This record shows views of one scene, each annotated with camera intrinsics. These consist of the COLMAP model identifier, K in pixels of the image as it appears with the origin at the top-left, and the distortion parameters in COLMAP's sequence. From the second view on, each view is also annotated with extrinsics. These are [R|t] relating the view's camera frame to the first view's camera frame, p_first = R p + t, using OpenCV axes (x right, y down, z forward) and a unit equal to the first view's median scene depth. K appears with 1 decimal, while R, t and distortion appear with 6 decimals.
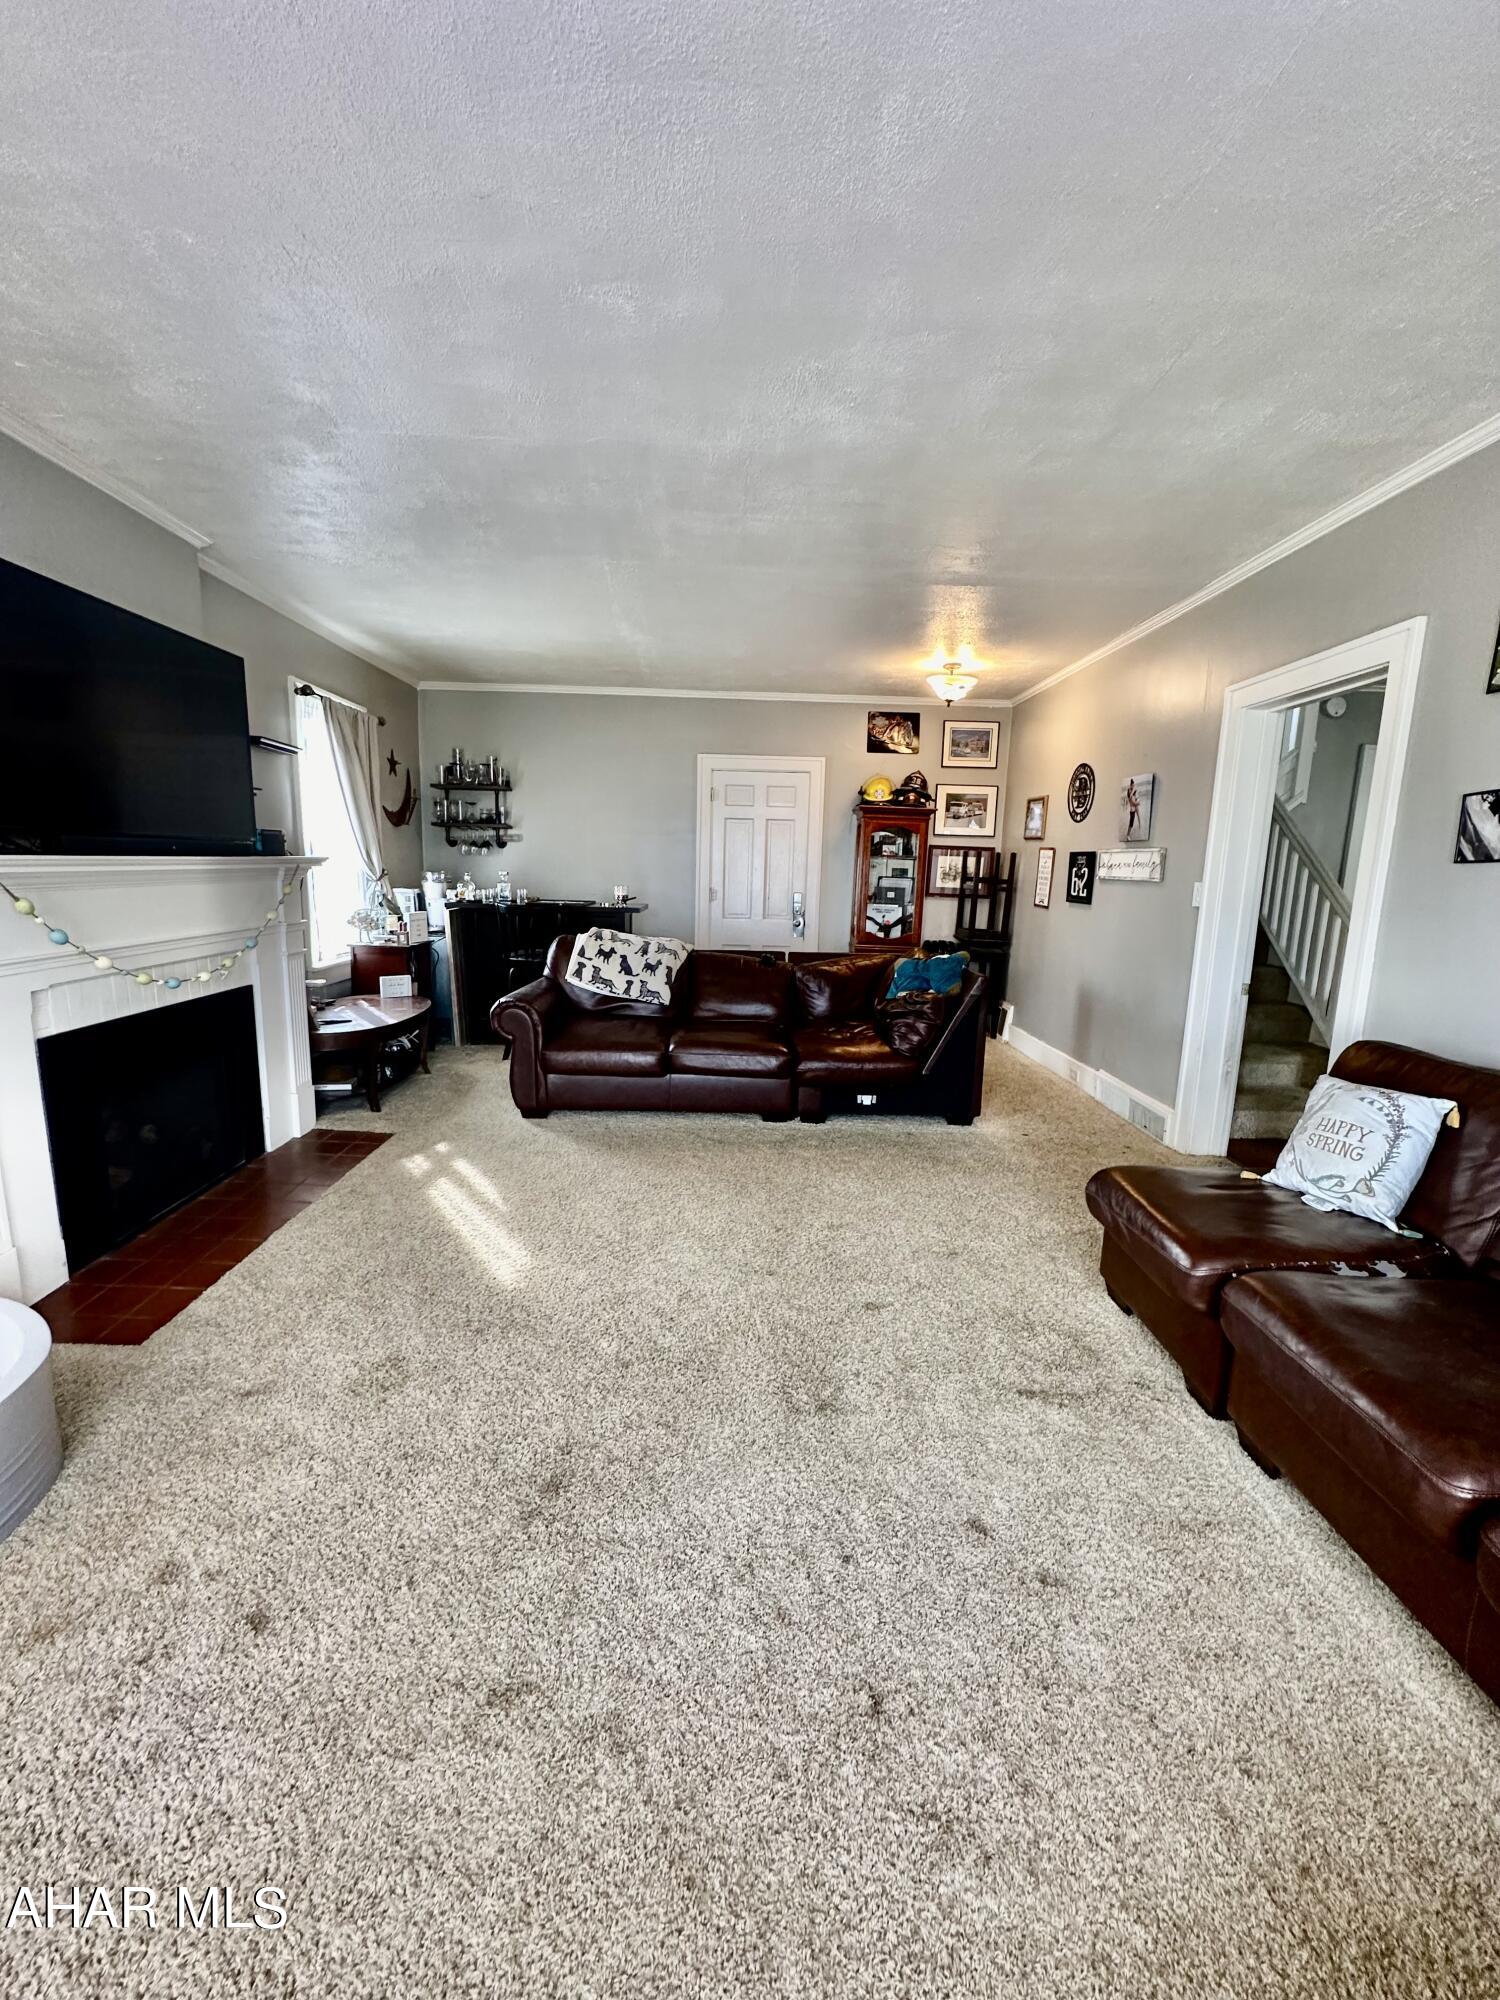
lens RADIAL K [[797.6, 0, 750.0], [0, 797.6, 1000.0], [0, 0, 1]] dist [-0.004984, 0.001127]
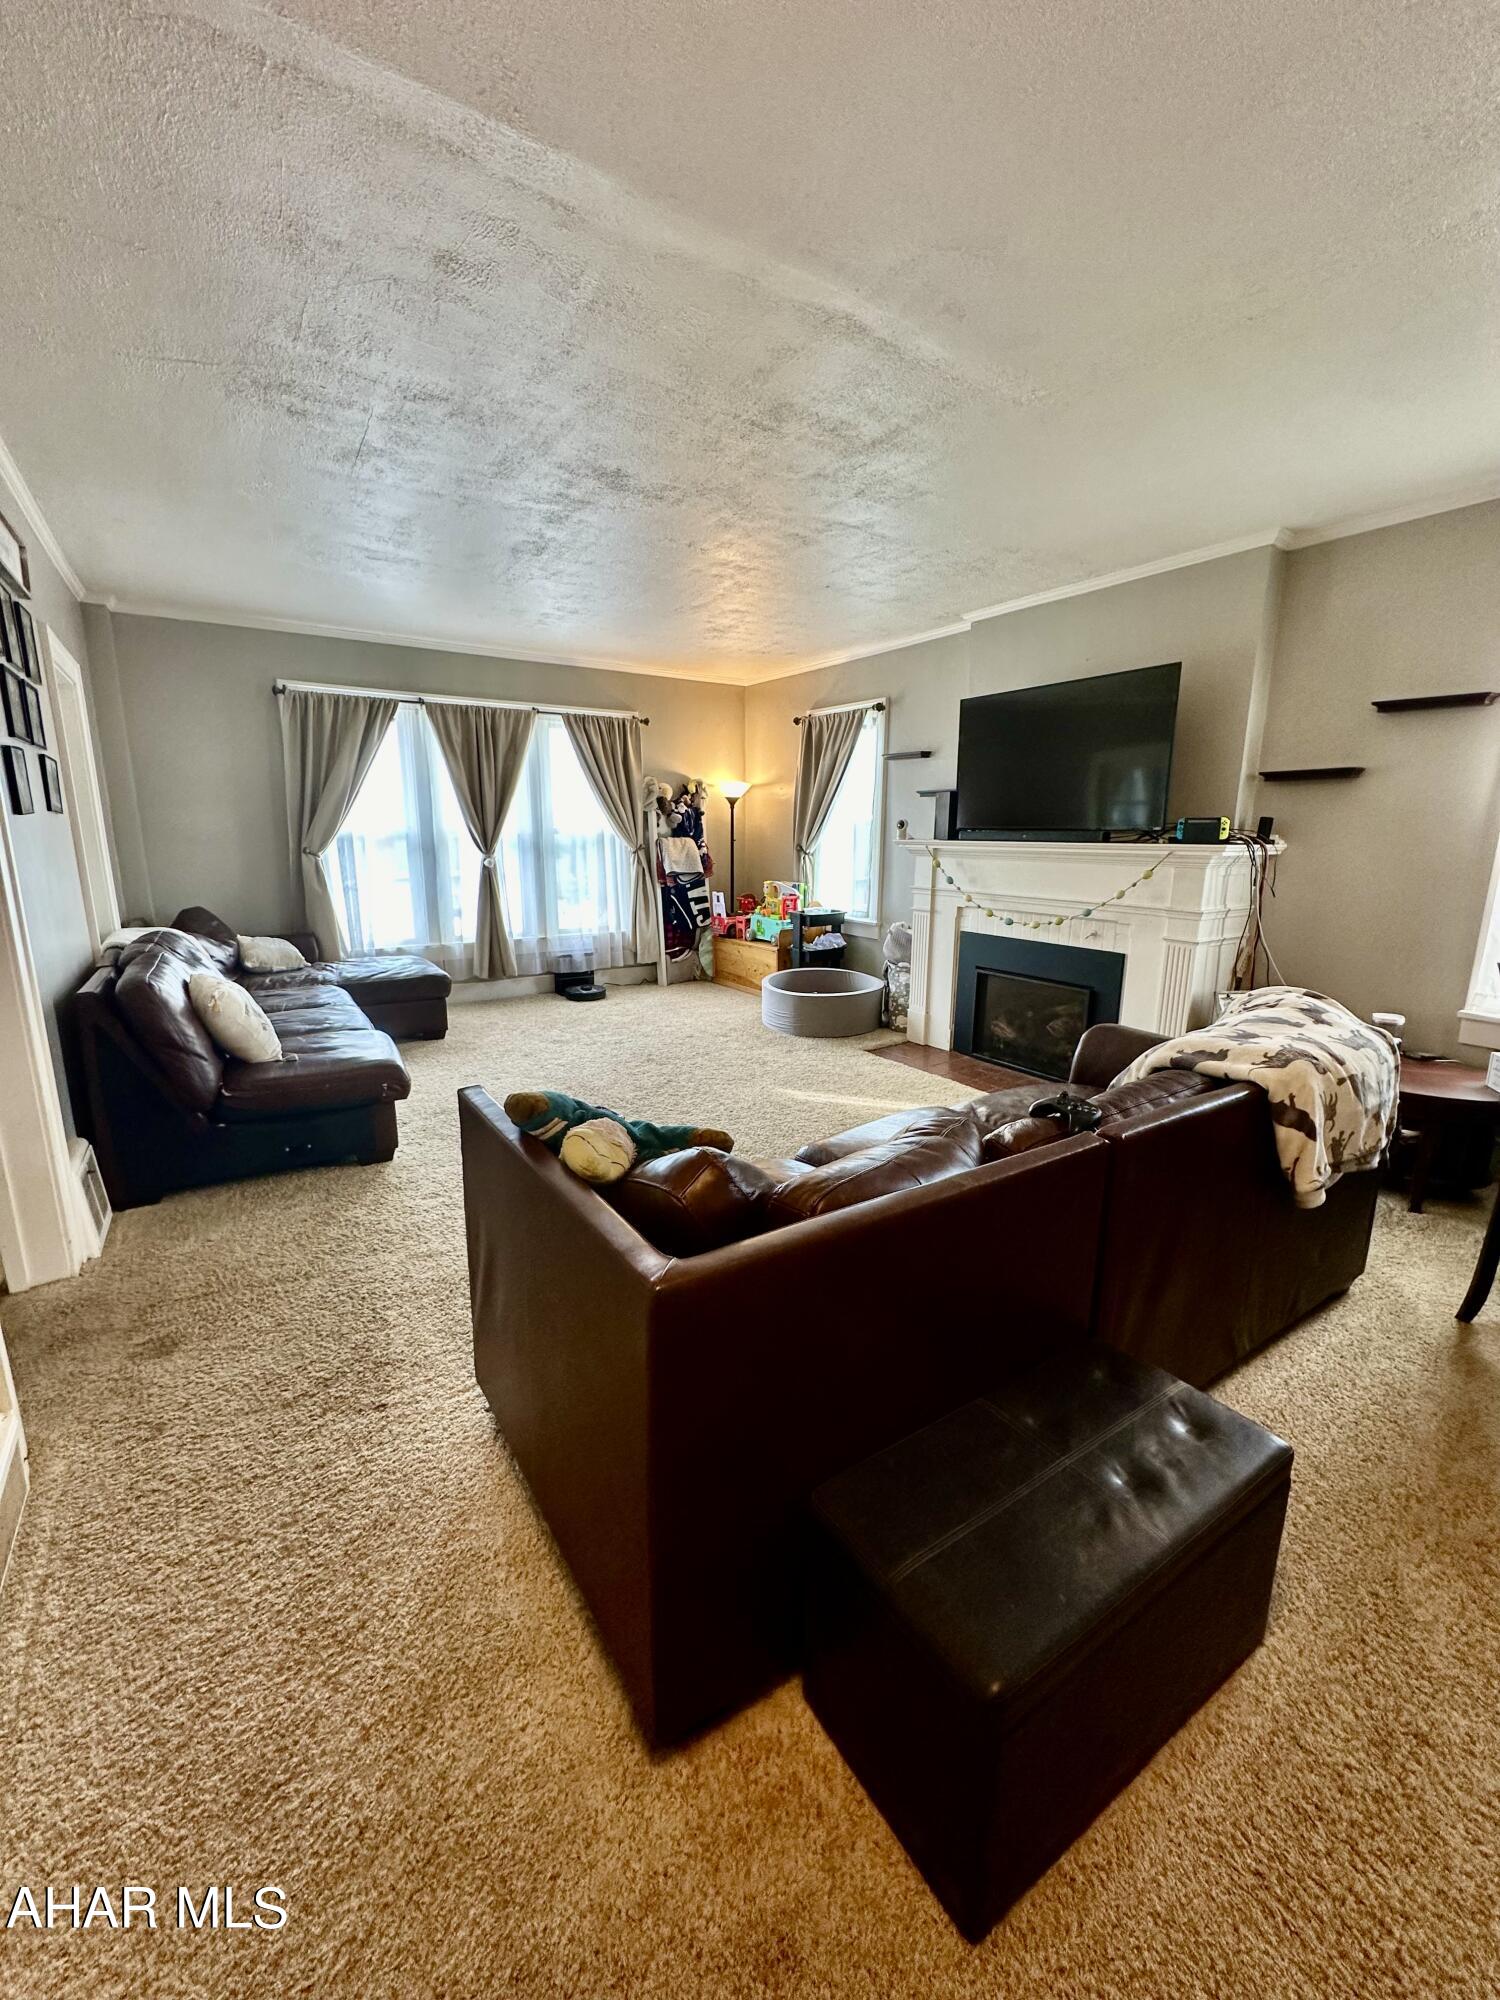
lens RADIAL K [[797.6, 0, 750.0], [0, 797.6, 1000.0], [0, 0, 1]] dist [-0.004984, 0.001127]
pose [[-0.850816, 0.079513, -0.519413, 0.616685], [-0.115749, 0.935845, 0.332862, -0.381428], [0.512557, 0.343326, -0.787028, 2.251560]]
